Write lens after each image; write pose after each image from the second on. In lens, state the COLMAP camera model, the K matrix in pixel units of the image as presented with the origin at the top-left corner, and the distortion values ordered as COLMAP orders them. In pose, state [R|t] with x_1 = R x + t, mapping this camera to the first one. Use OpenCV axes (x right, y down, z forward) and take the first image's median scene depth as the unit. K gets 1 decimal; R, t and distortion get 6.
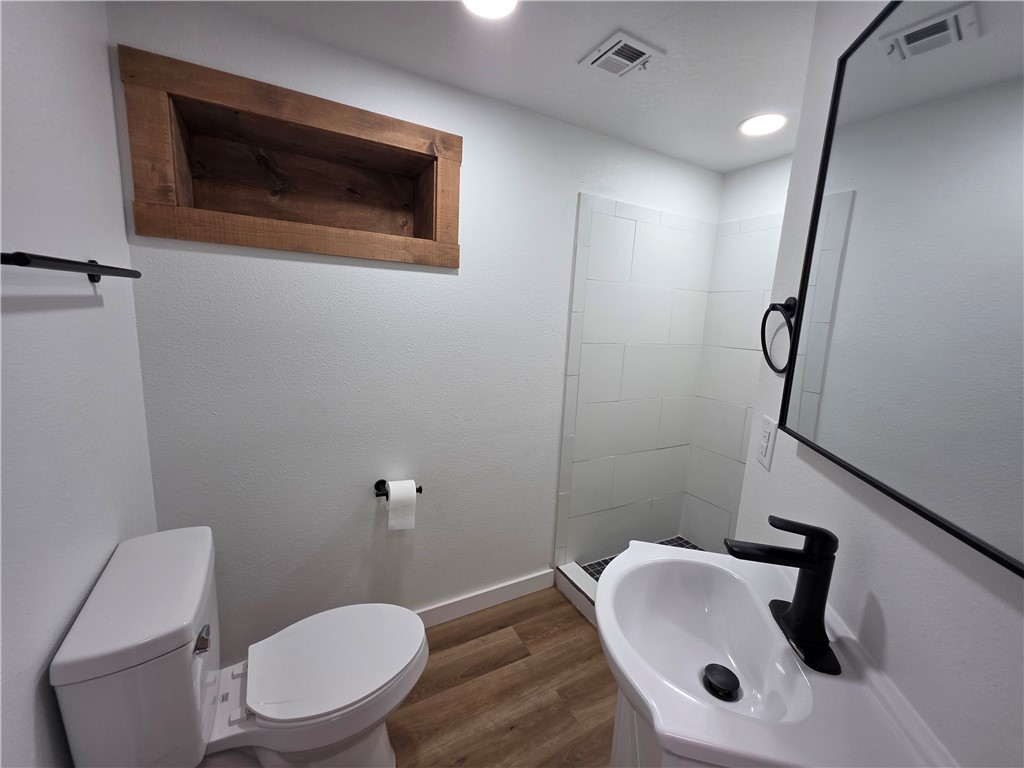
lens RADIAL K [[412.3, 0, 511.7], [0, 412.3, 383.3], [0, 0, 1]] dist [0.001679, -0.000621]
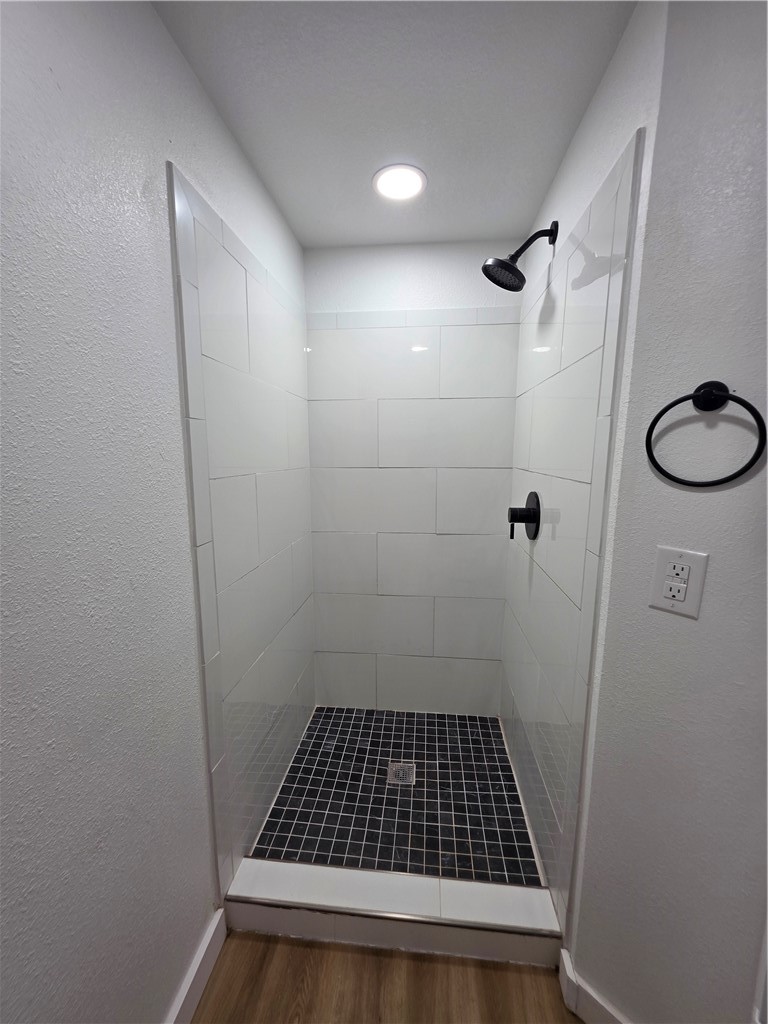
lens RADIAL K [[412.3, 0, 386.9], [0, 412.3, 512.2], [0, 0, 1]] dist [0.001679, -0.000621]
pose [[0.562919, -0.168445, 0.809165, -0.131643], [0.161310, 0.982576, 0.092324, -0.068462], [-0.810617, 0.078556, 0.580283, 0.514642]]
